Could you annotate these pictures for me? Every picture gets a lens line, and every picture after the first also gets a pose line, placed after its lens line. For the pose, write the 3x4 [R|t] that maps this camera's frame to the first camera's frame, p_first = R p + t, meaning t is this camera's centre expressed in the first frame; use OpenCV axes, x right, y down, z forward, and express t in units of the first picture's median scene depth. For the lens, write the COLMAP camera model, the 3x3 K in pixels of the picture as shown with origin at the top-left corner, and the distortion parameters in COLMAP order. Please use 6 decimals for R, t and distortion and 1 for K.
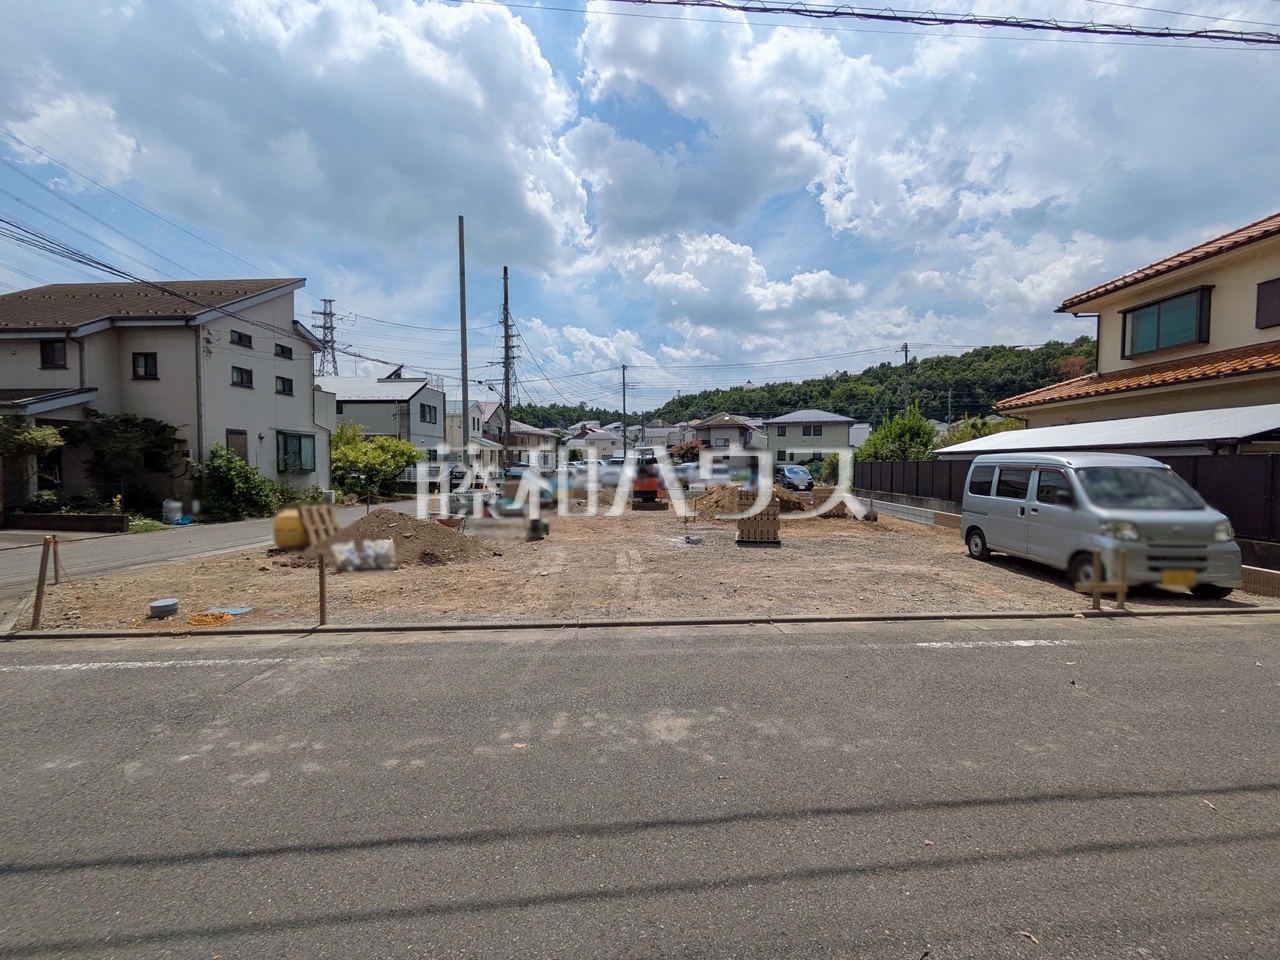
lens RADIAL K [[506.4, 0, 635.5], [0, 506.4, 481.6], [0, 0, 1]] dist [-0.001105, 0.002240]
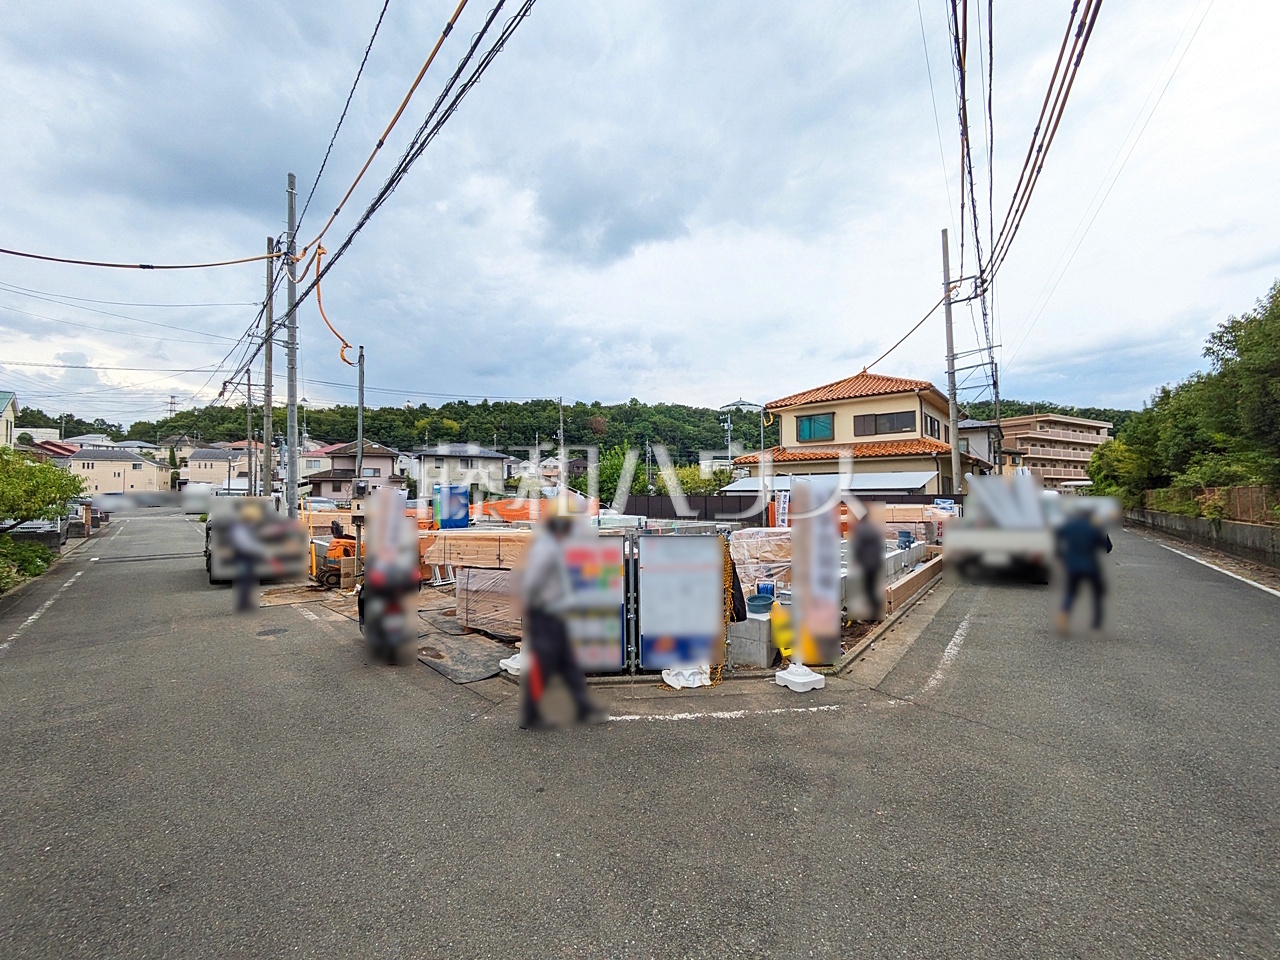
lens RADIAL K [[506.4, 0, 642.9], [0, 506.4, 475.2], [0, 0, 1]] dist [-0.001105, 0.002240]
pose [[0.660282, 0.025629, 0.750580, -0.551090], [0.029270, 0.997780, -0.059819, -0.014449], [-0.750447, 0.061466, 0.658066, 0.135695]]
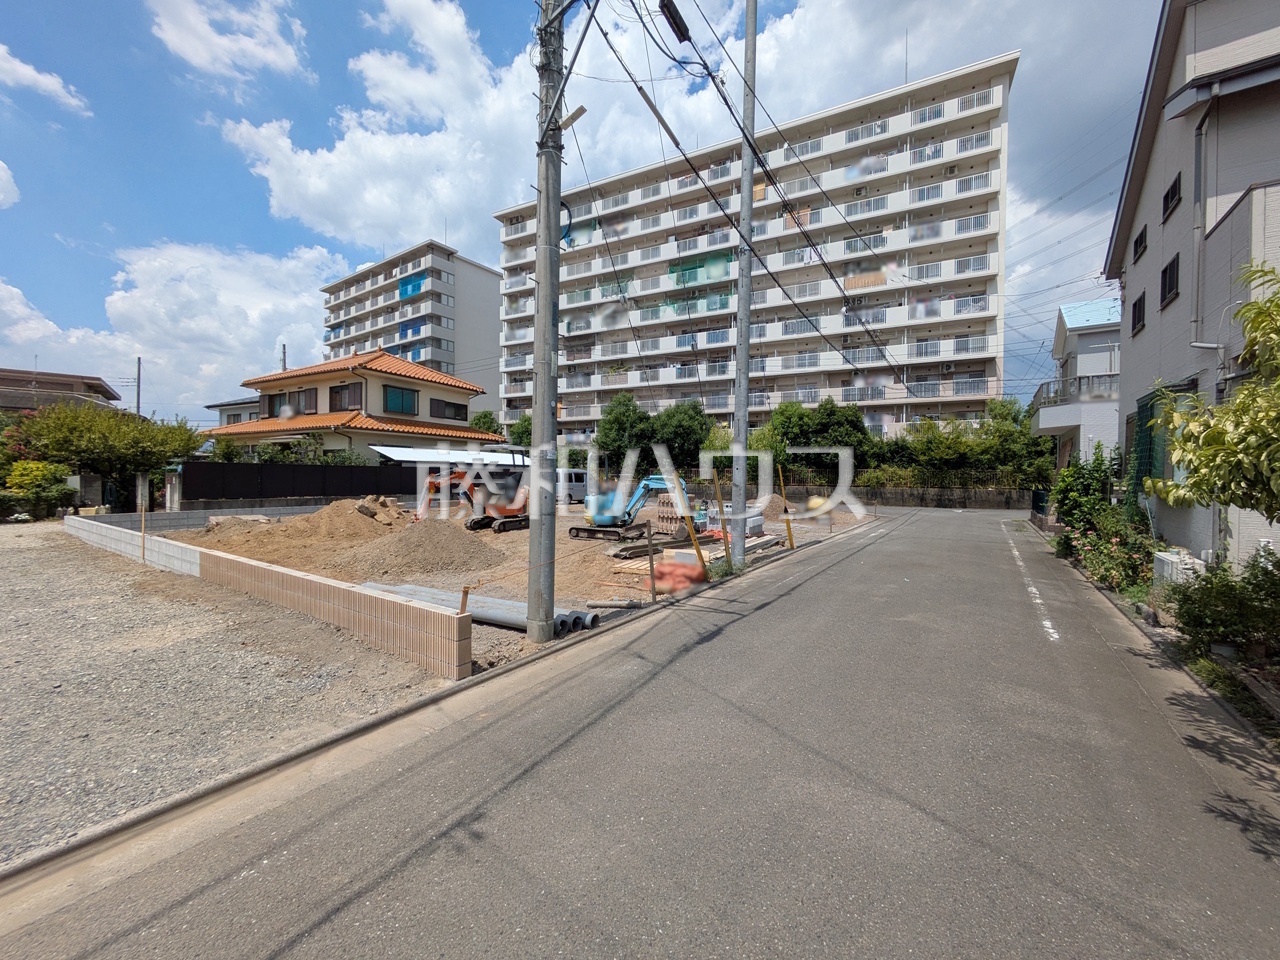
lens RADIAL K [[506.4, 0, 634.7], [0, 506.4, 483.6], [0, 0, 1]] dist [-0.001105, 0.002240]
pose [[-0.869294, -0.019511, 0.493910, -0.473880], [0.001514, 0.999111, 0.042133, -0.039773], [-0.494293, 0.037374, -0.868492, 1.444591]]
